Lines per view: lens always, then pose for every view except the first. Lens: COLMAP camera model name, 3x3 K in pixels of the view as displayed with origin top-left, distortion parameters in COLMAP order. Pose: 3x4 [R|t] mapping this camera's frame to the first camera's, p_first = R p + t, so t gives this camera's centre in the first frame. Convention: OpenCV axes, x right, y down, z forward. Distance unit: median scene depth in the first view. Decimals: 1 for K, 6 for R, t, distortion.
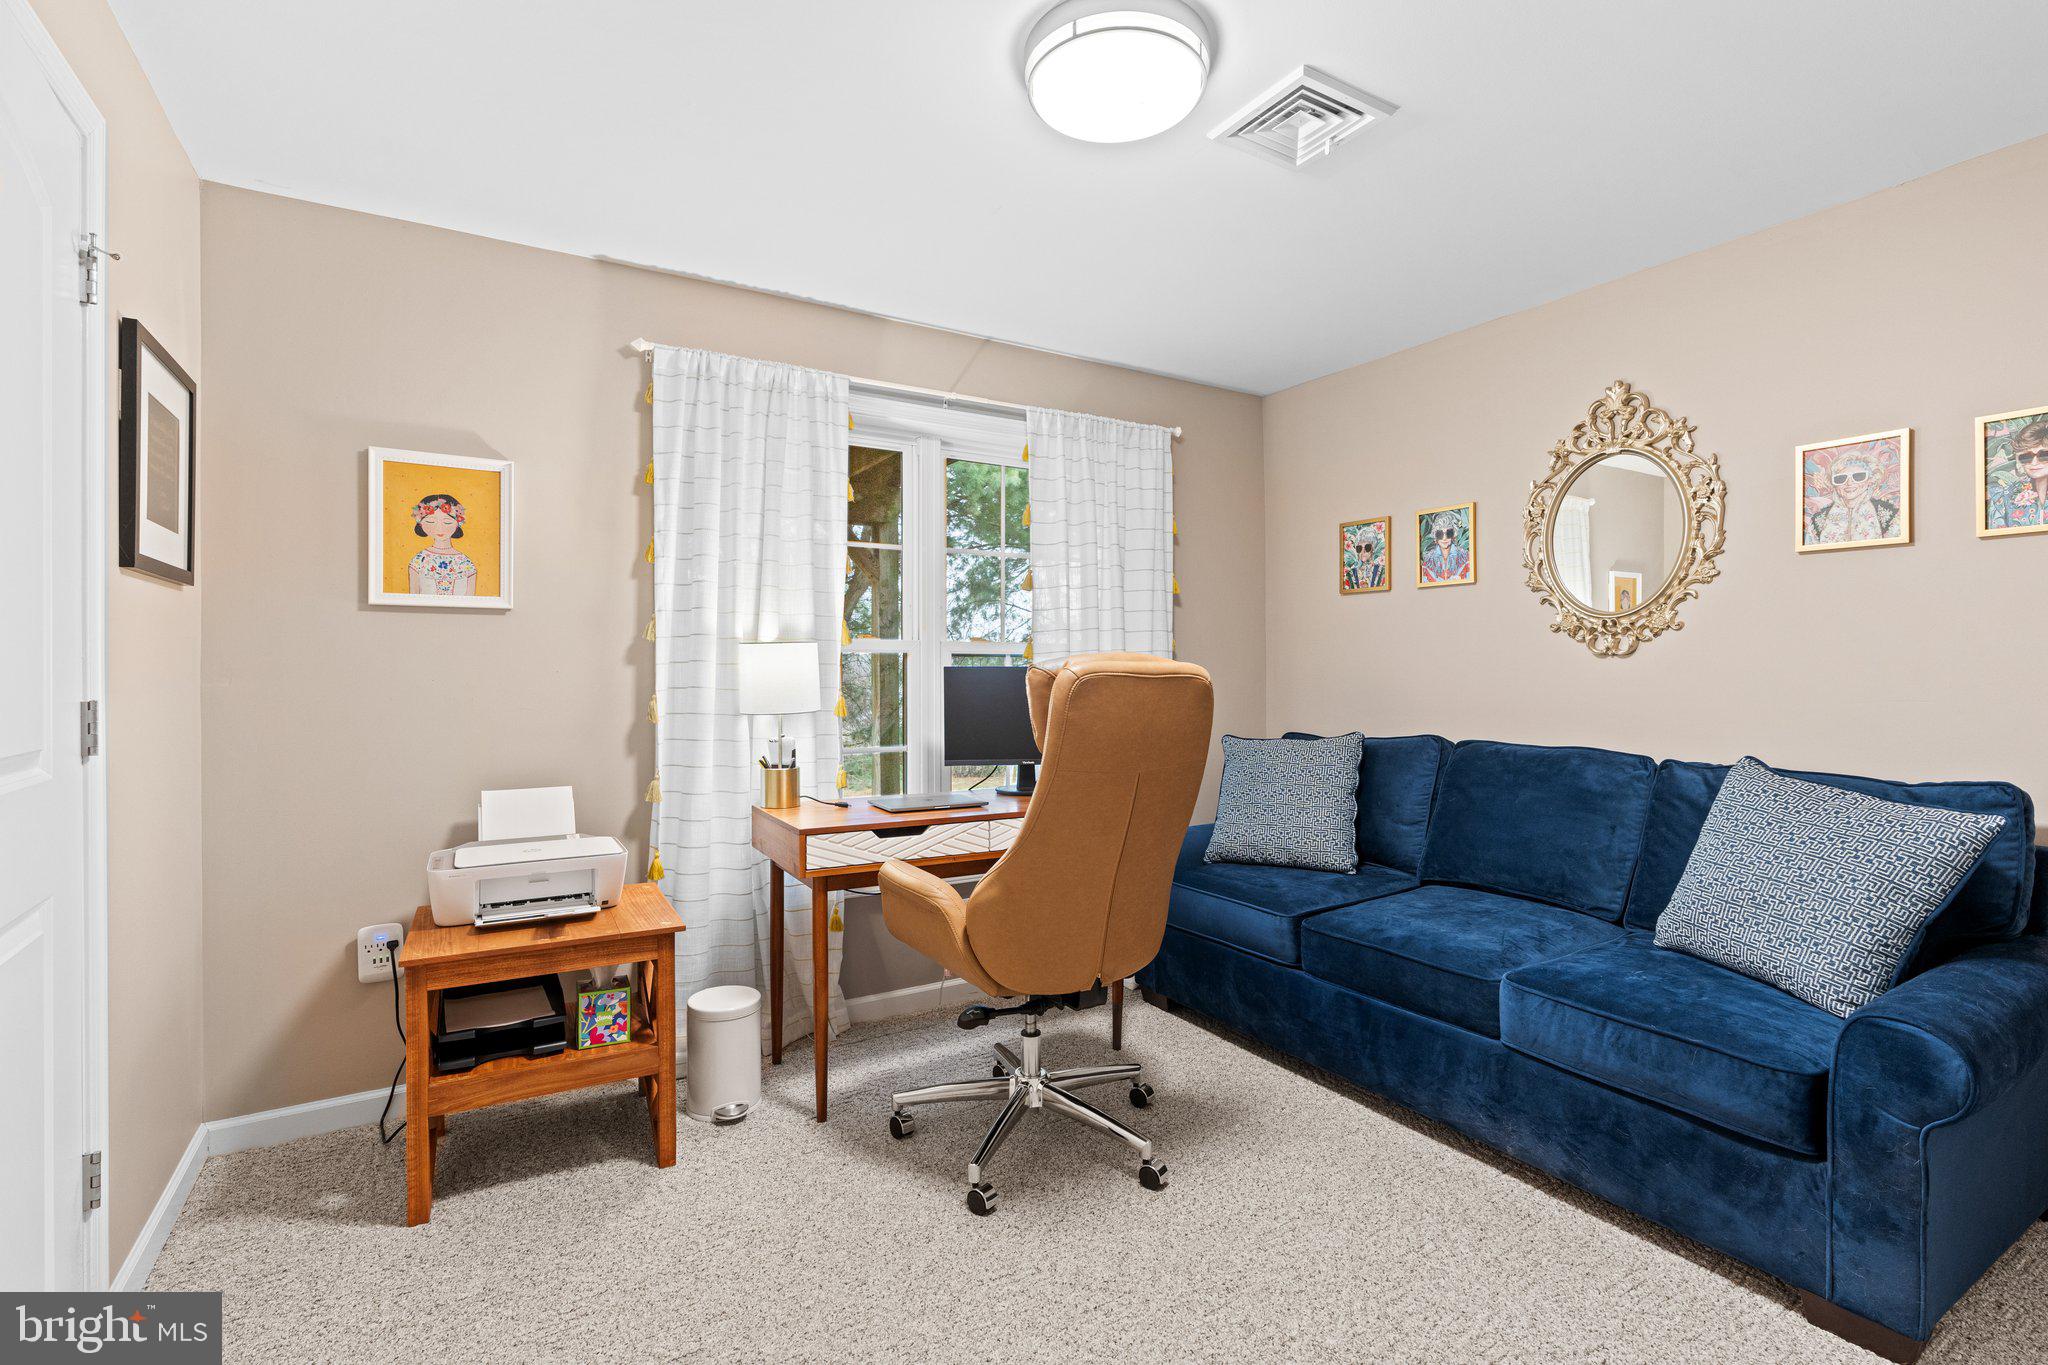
lens RADIAL K [[944.0, 0, 1026.2], [0, 944.0, 675.9], [0, 0, 1]] dist [-0.003489, -0.000191]
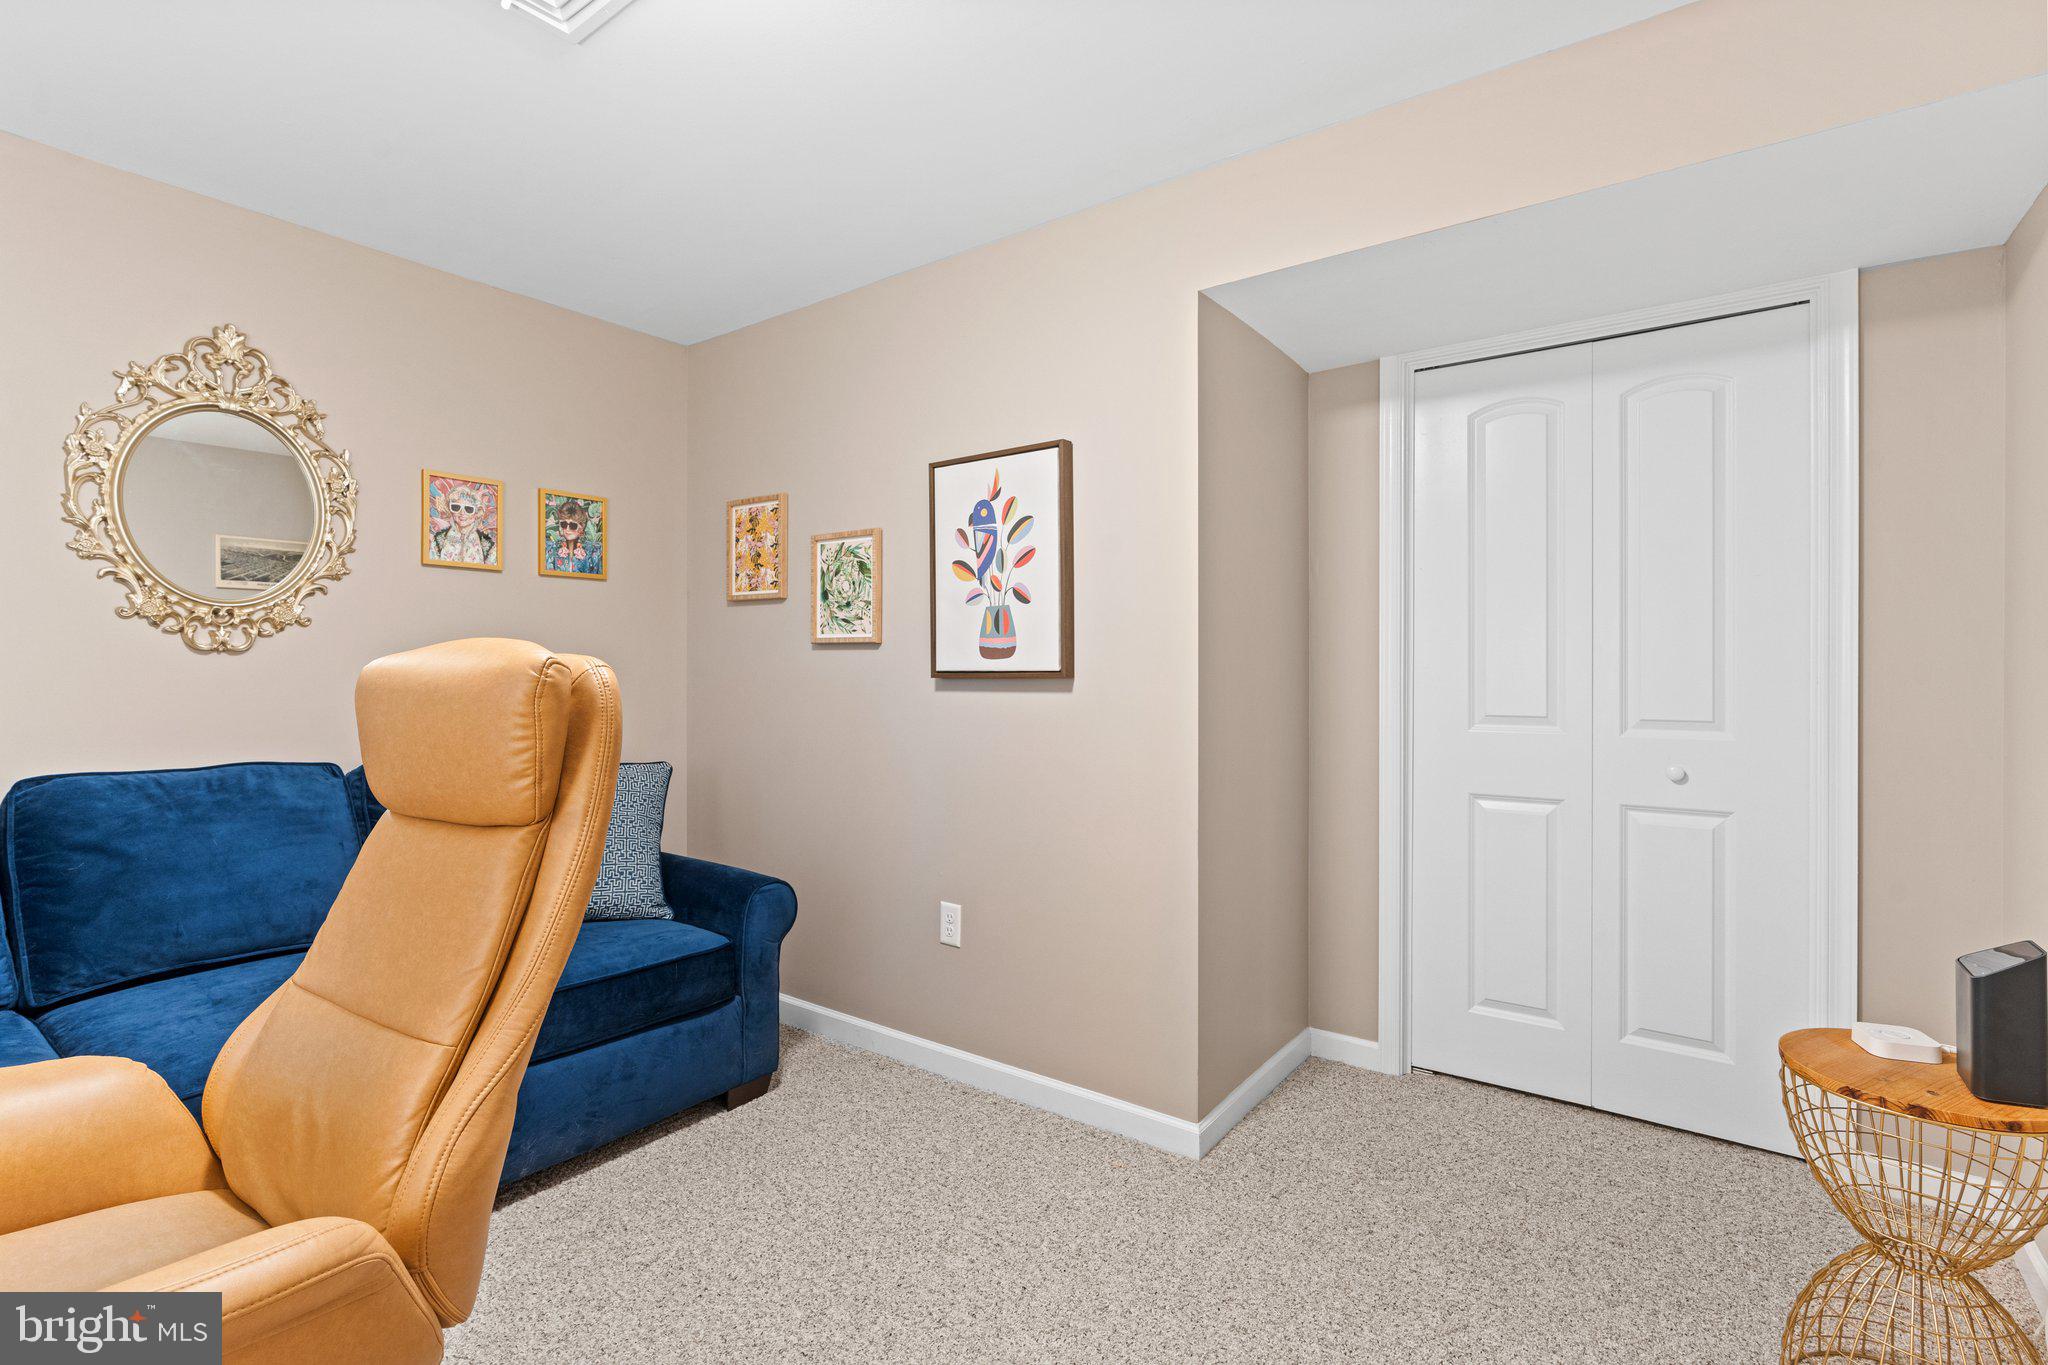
lens RADIAL K [[944.0, 0, 1028.1], [0, 944.0, 673.2], [0, 0, 1]] dist [-0.003489, -0.000191]
pose [[-0.373559, -0.004353, 0.927596, -0.486621], [0.001130, 0.999986, 0.005148, -0.006751], [-0.927606, 0.002972, -0.373549, 0.756987]]
